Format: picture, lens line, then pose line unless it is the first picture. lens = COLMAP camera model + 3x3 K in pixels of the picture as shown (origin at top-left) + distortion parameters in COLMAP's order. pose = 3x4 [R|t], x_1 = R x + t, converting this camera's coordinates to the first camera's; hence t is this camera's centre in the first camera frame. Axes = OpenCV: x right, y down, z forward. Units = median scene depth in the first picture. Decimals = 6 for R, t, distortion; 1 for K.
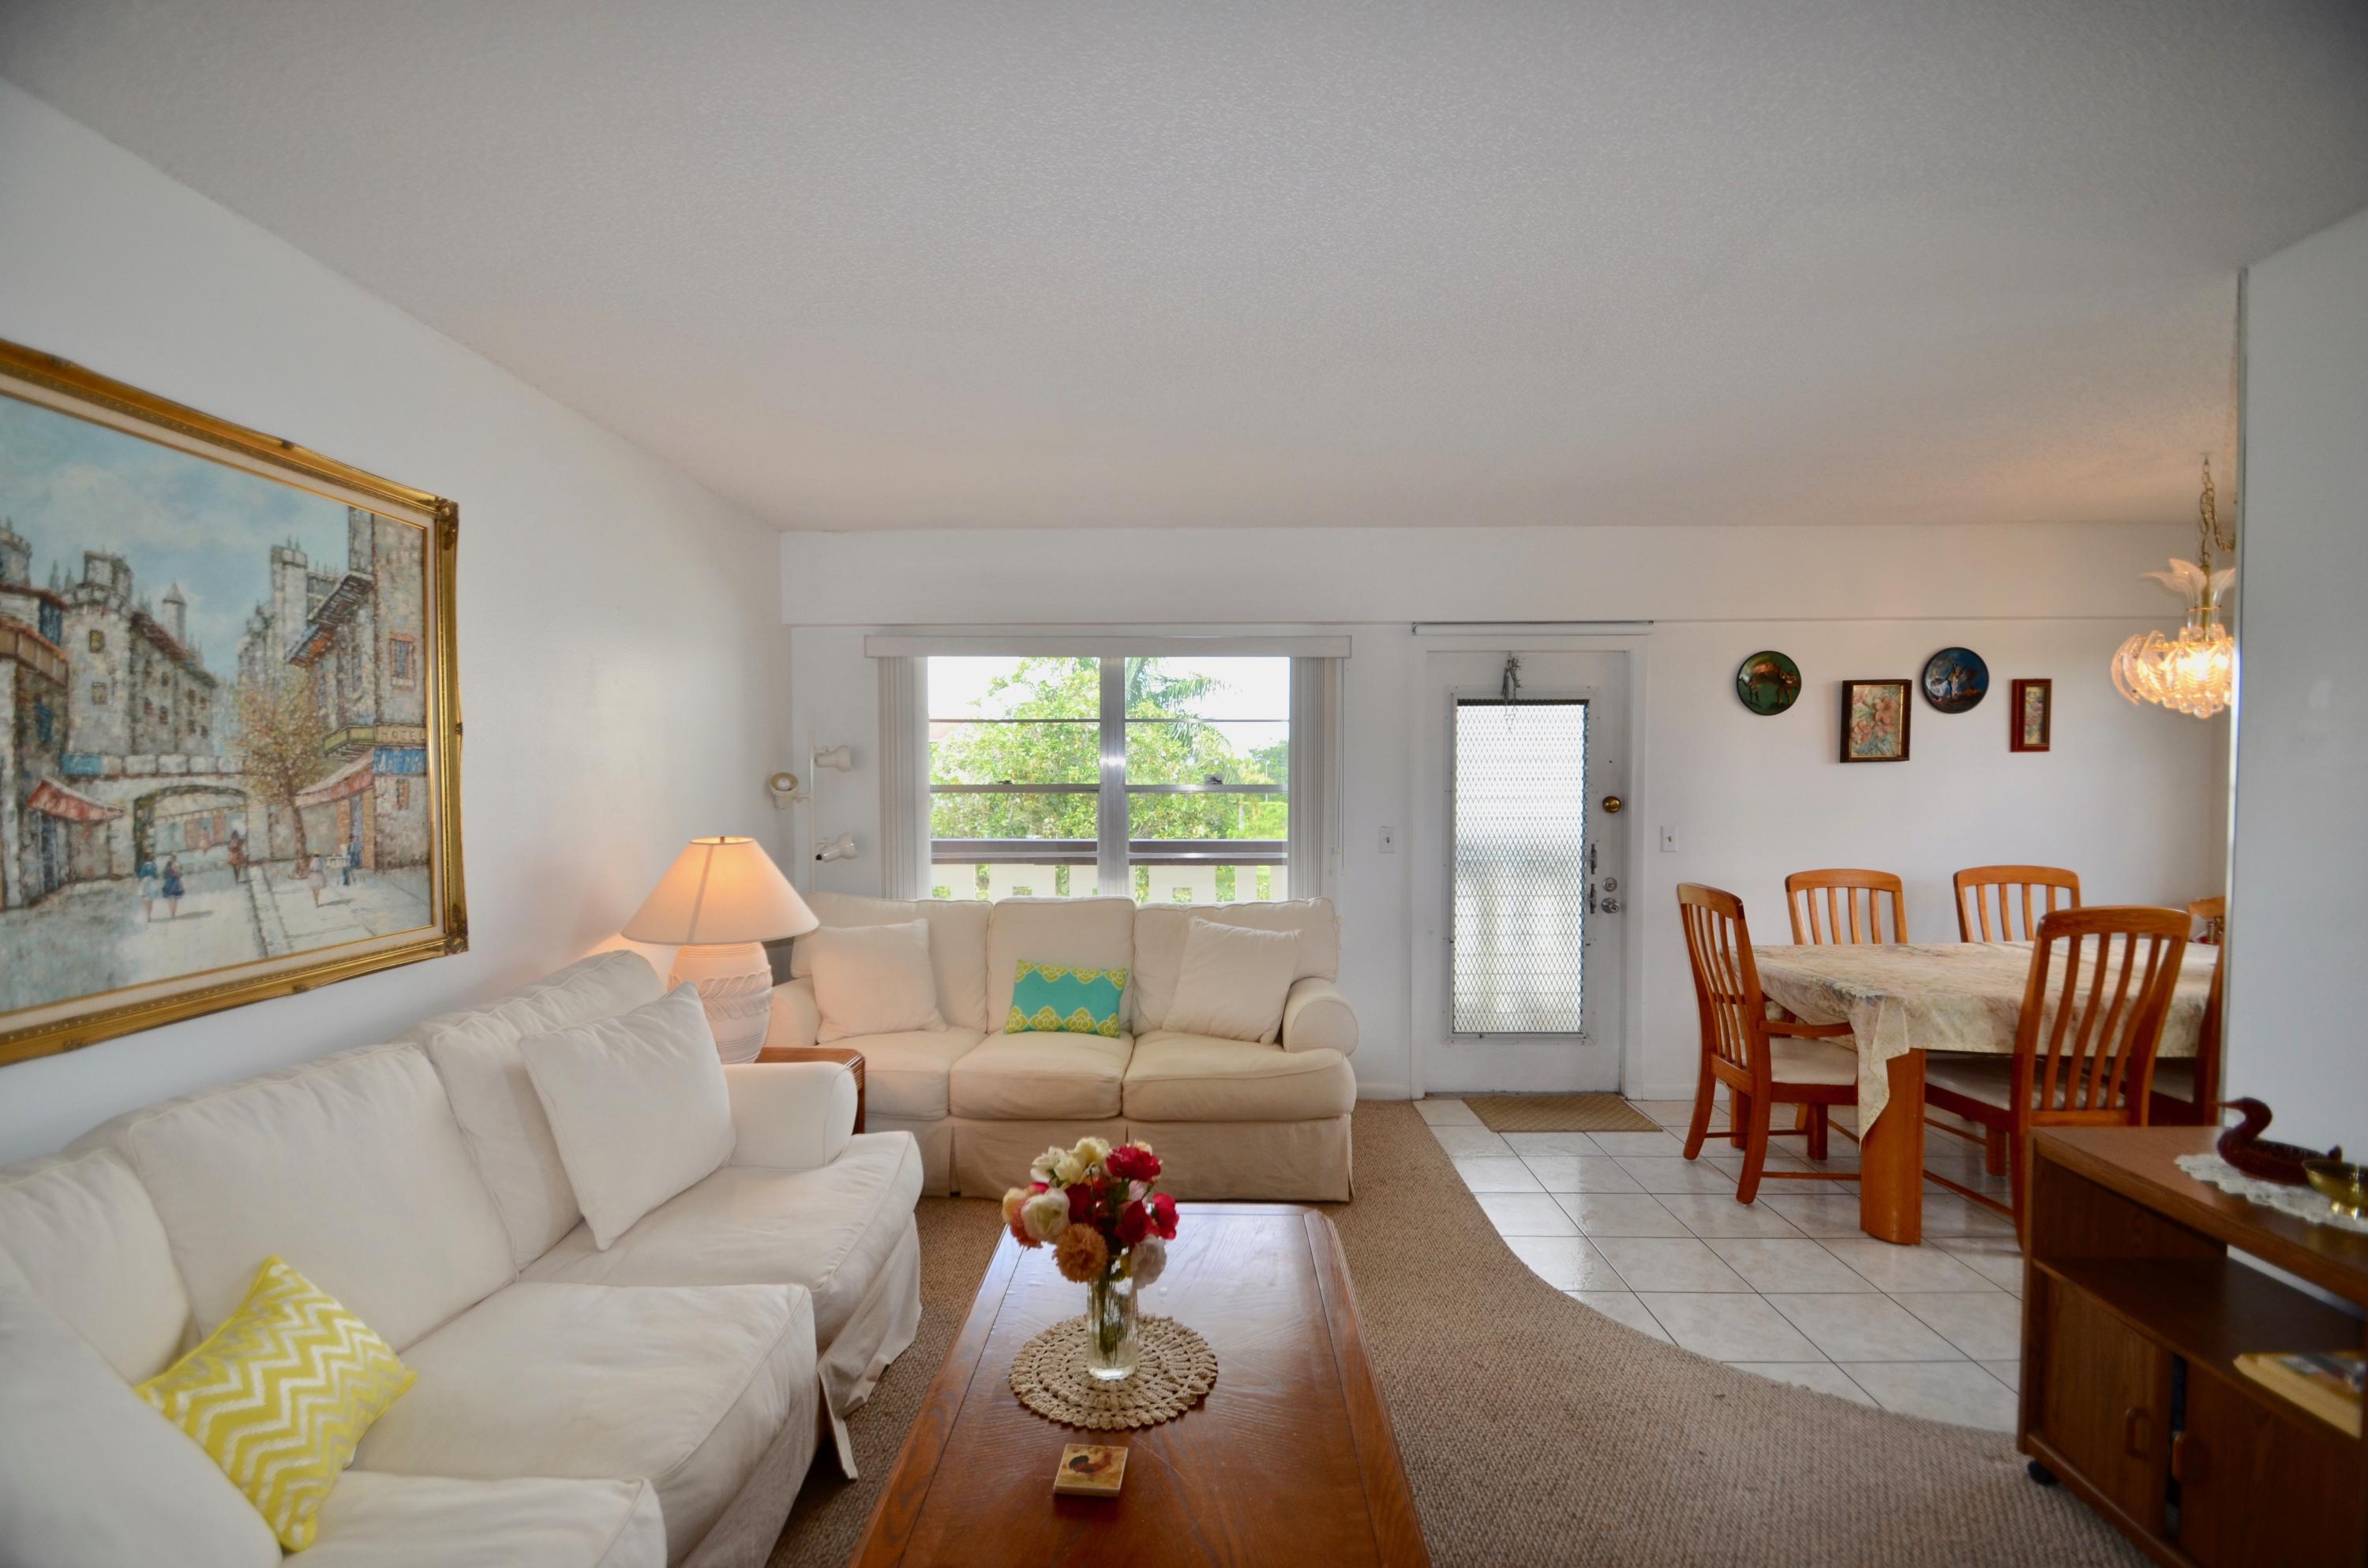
lens RADIAL K [[1036.0, 0, 1174.5], [0, 1036.0, 805.8], [0, 0, 1]] dist [0.017369, -0.017939]
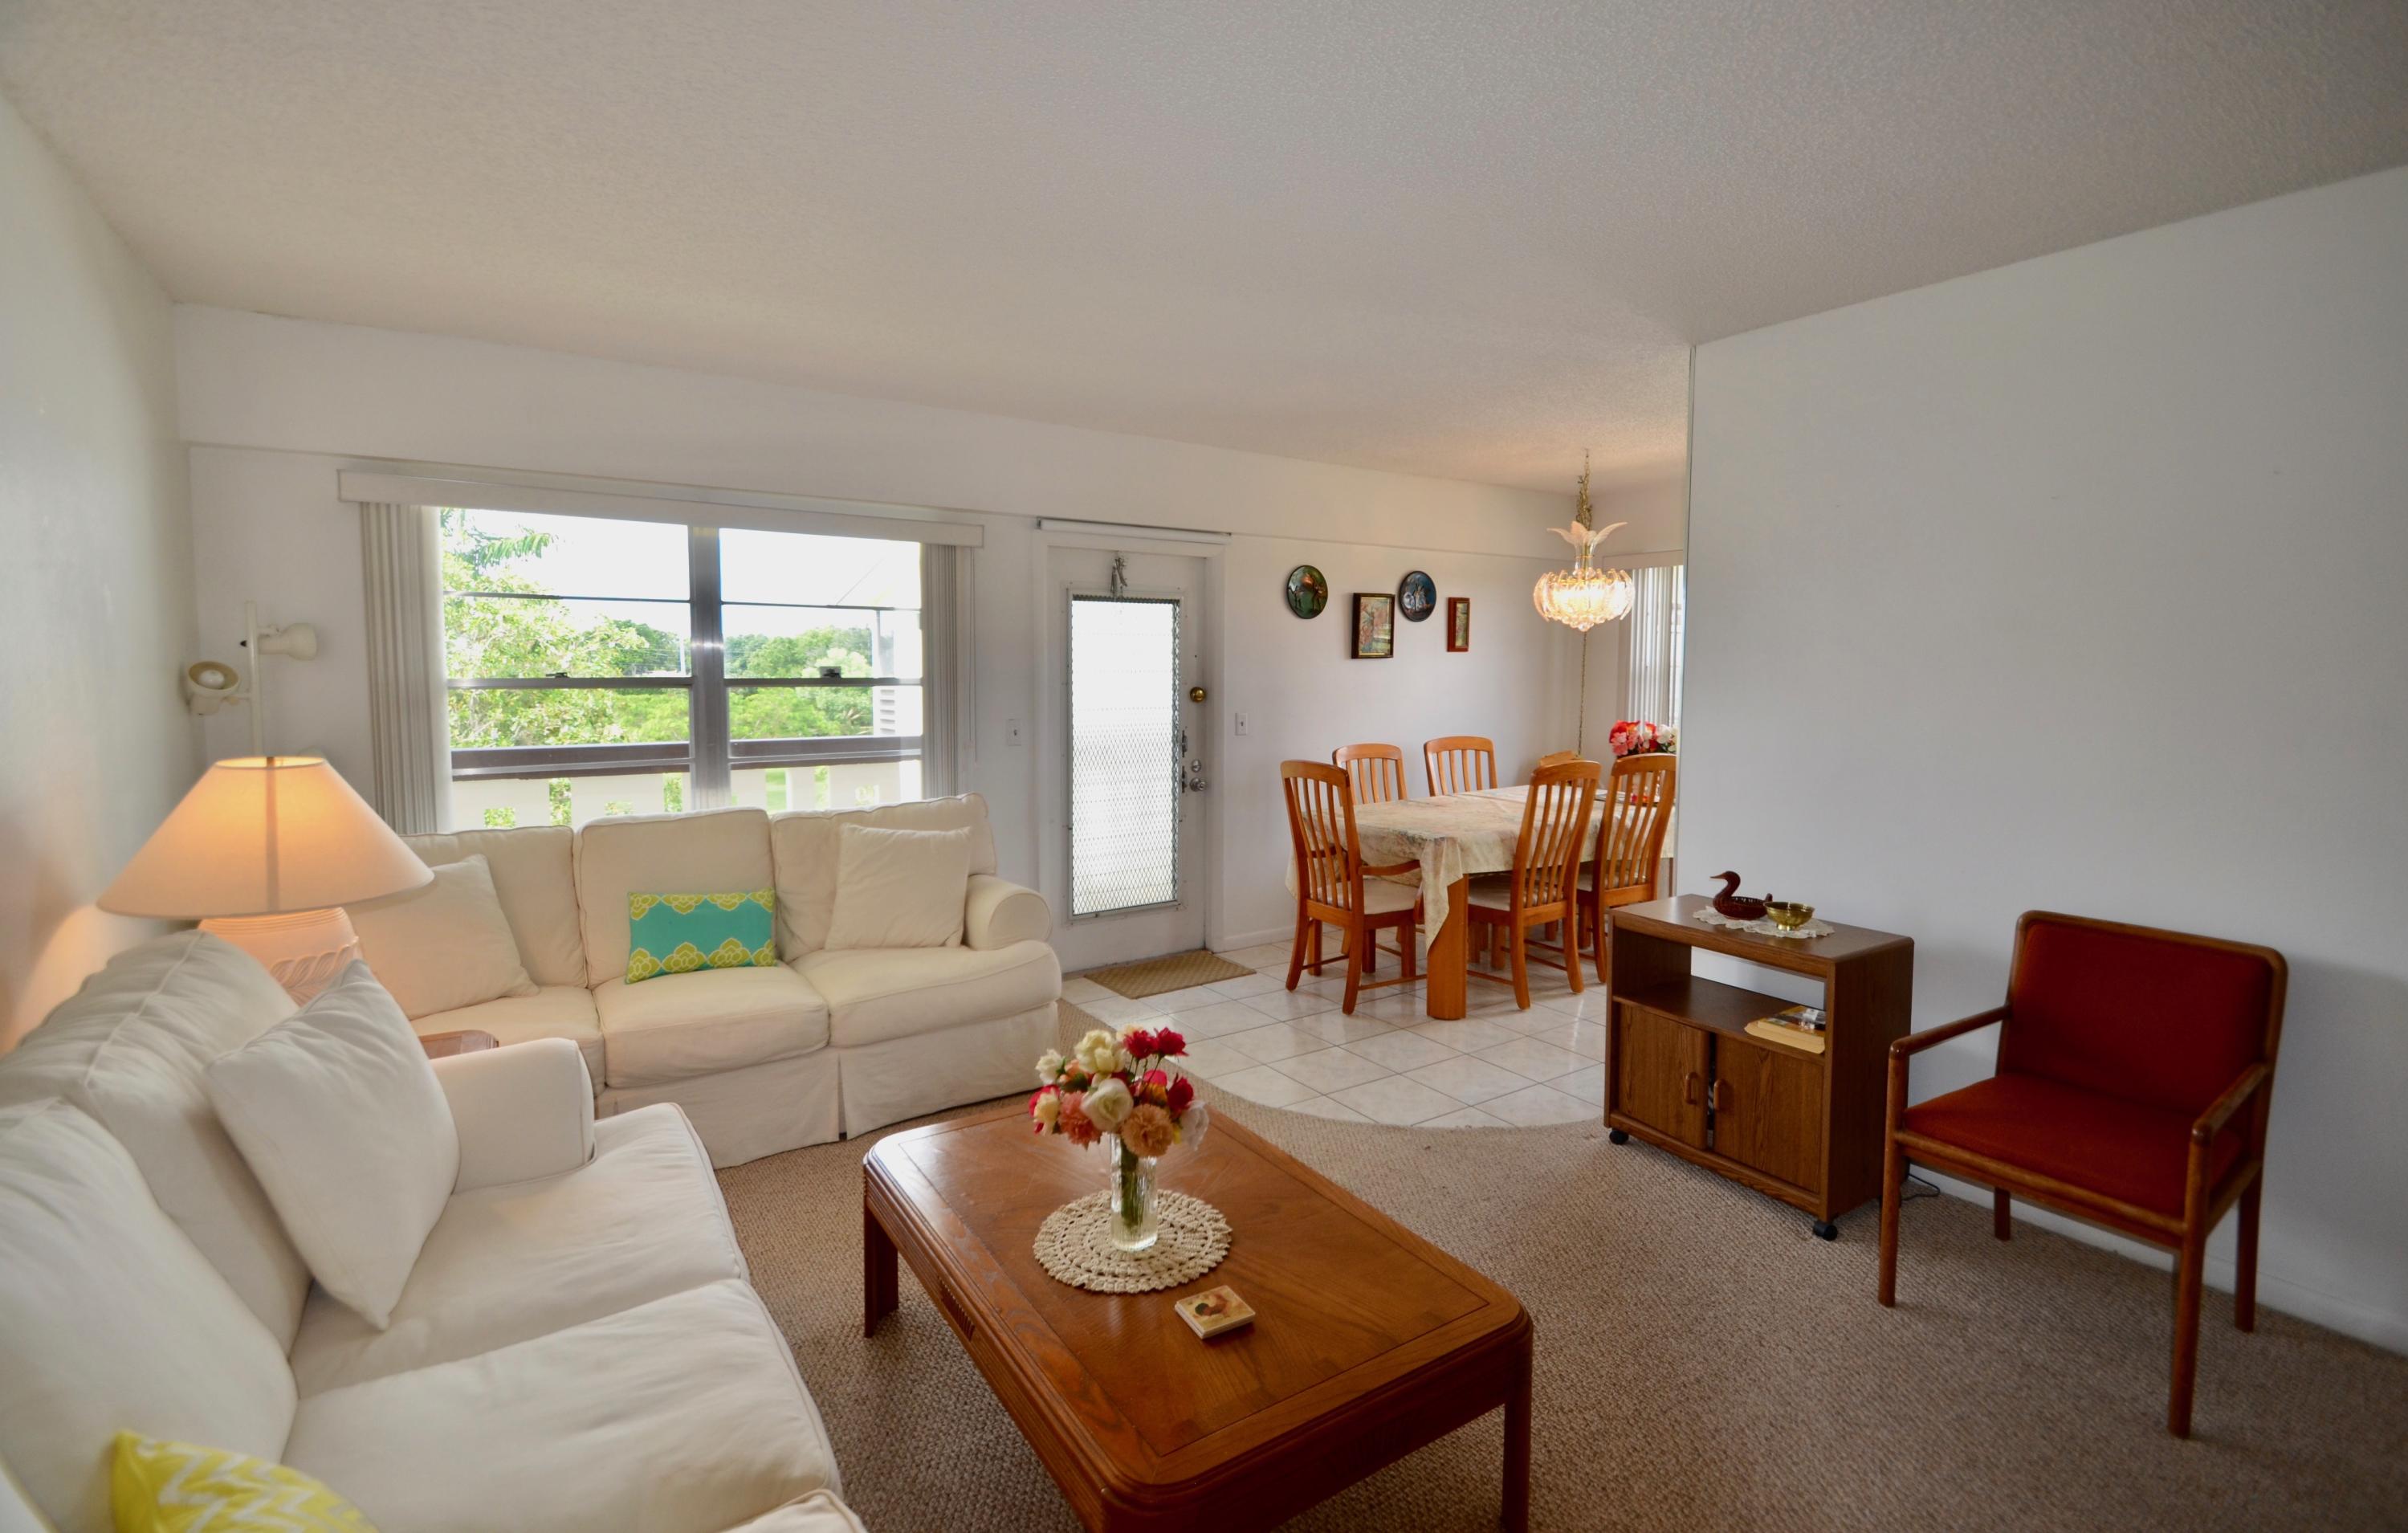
lens RADIAL K [[1087.0, 0, 1228.4], [0, 1087.0, 744.4], [0, 0, 1]] dist [0.010543, -0.000054]
pose [[0.812310, -0.038018, 0.581985, -0.481172], [0.011802, 0.998740, 0.048769, -0.009241], [-0.583106, -0.032747, 0.811736, 0.053746]]
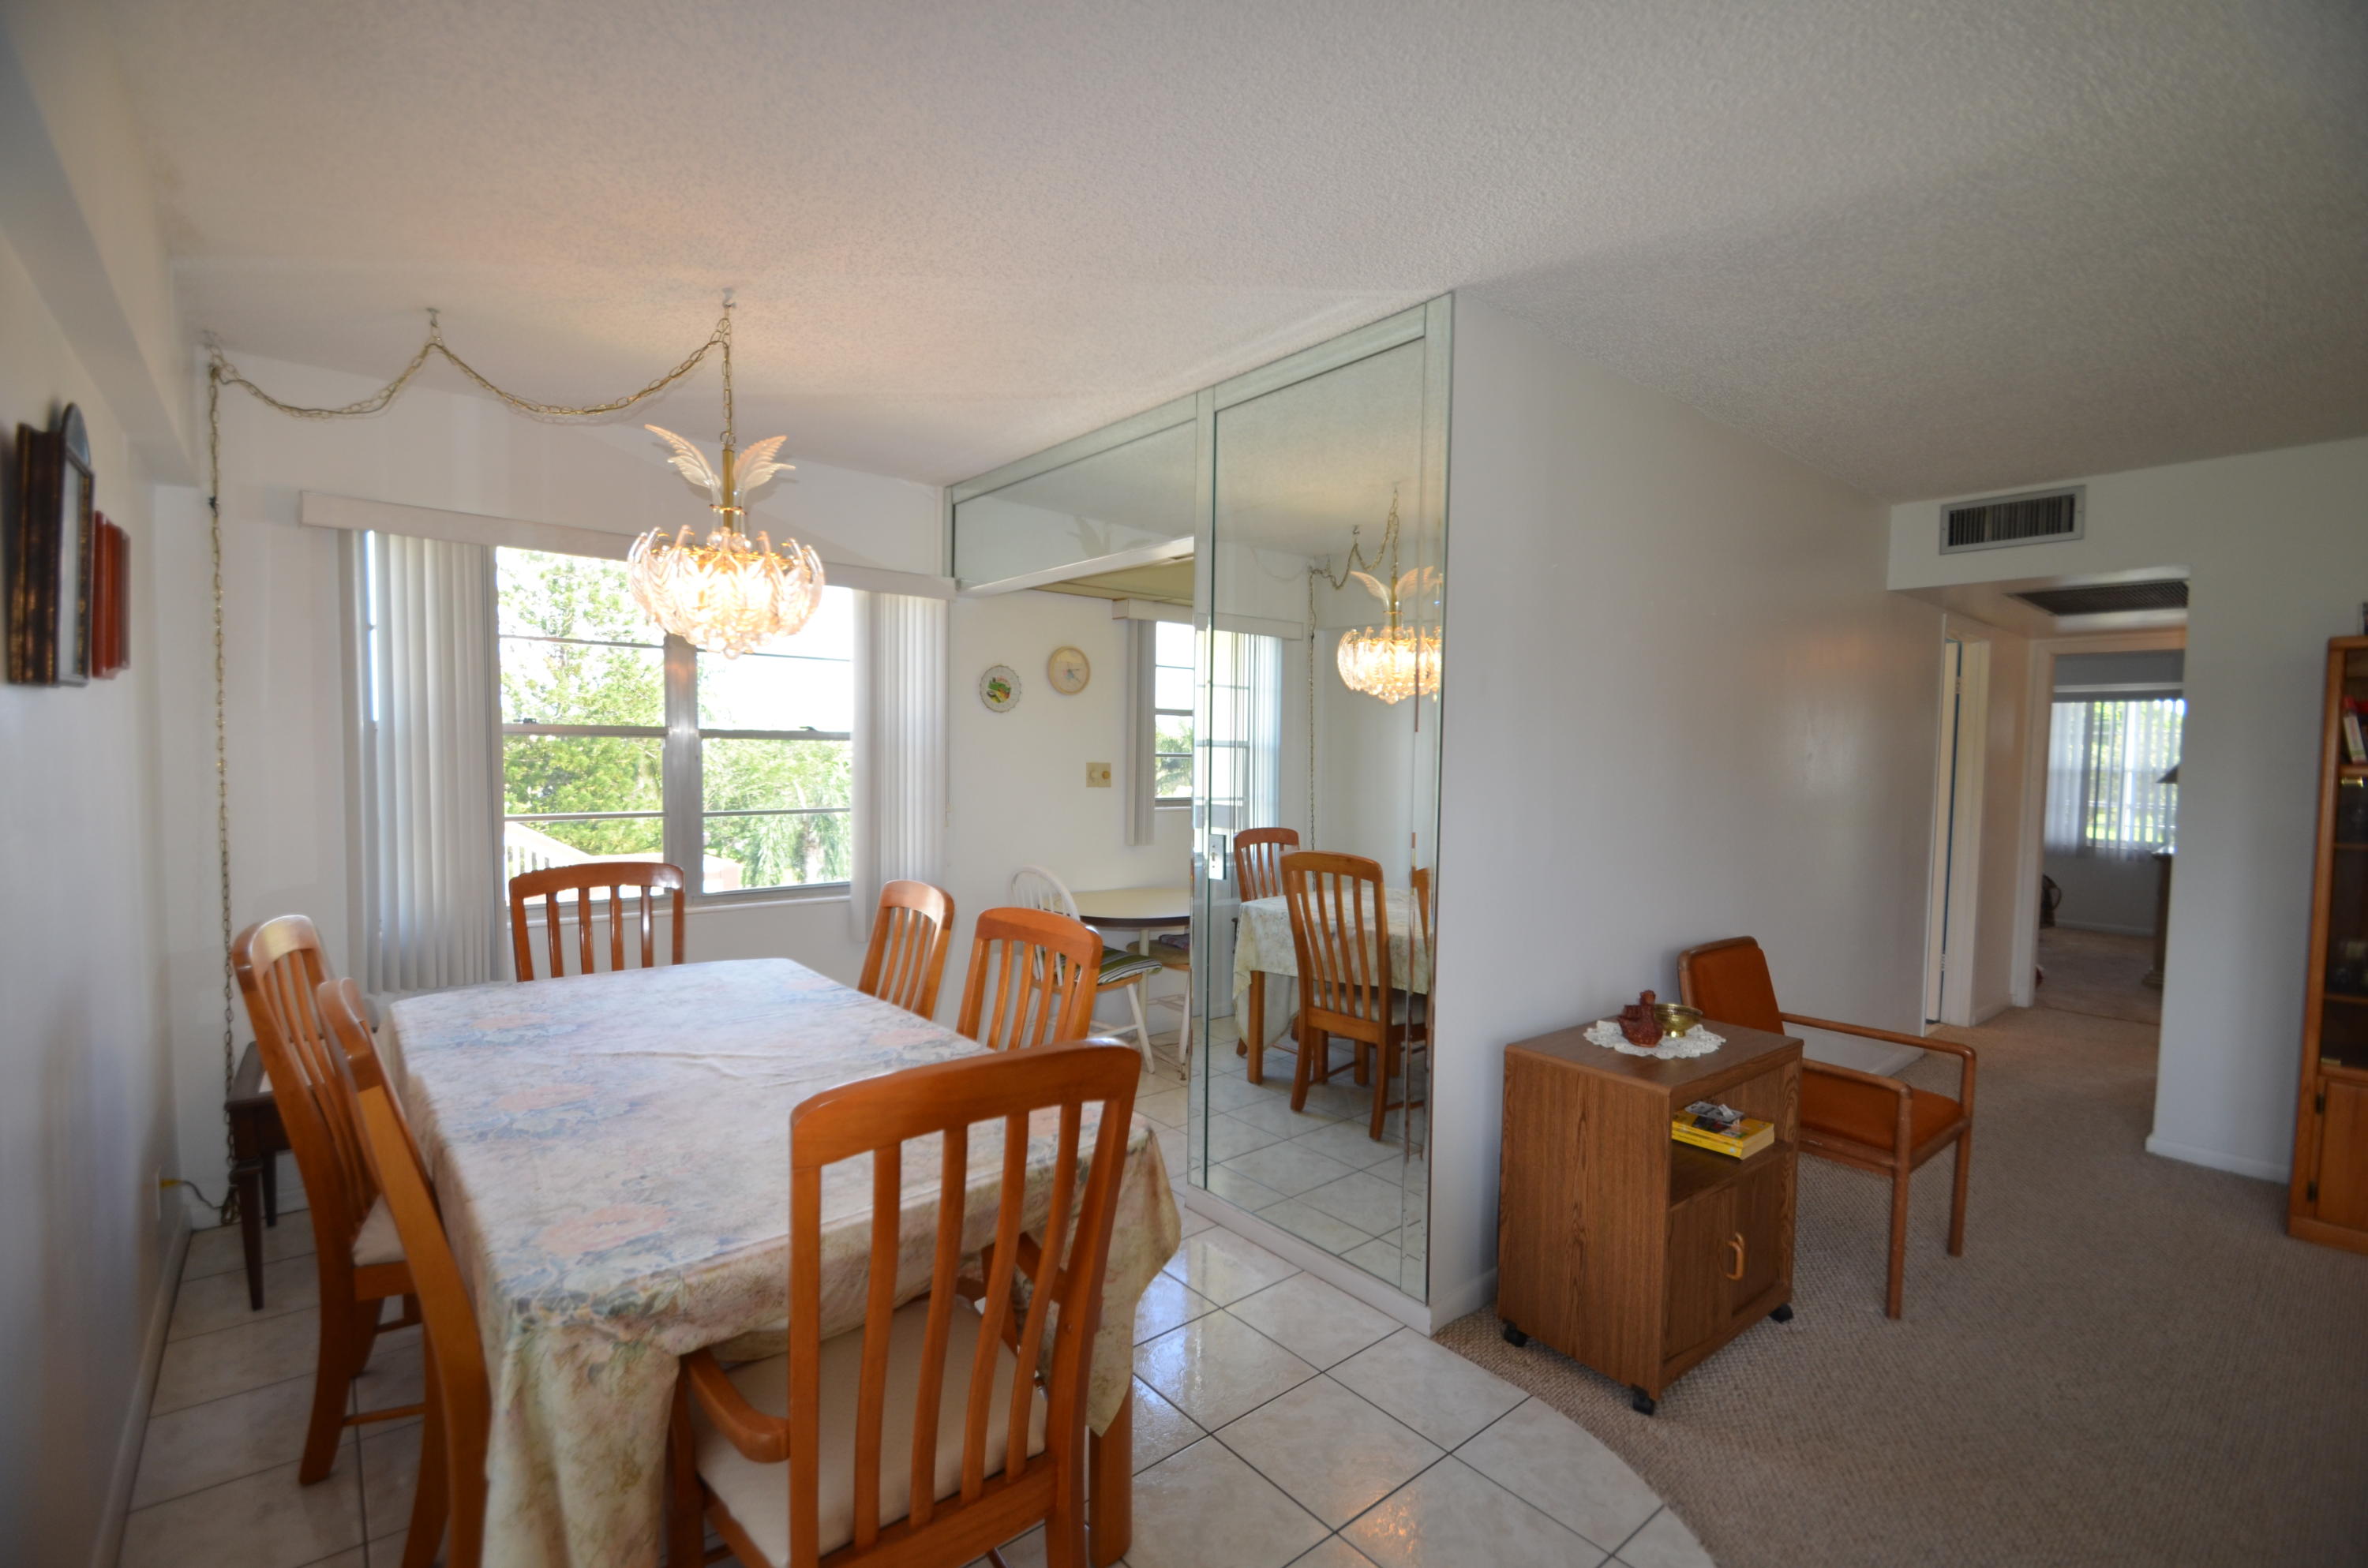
lens RADIAL K [[1036.0, 0, 1174.5], [0, 1036.0, 805.8], [0, 0, 1]] dist [0.017369, -0.017939]
pose [[-0.650977, -0.045906, 0.757708, 0.341601], [0.007866, 0.997708, 0.067205, -0.042876], [-0.759056, 0.049709, -0.649124, 1.871922]]
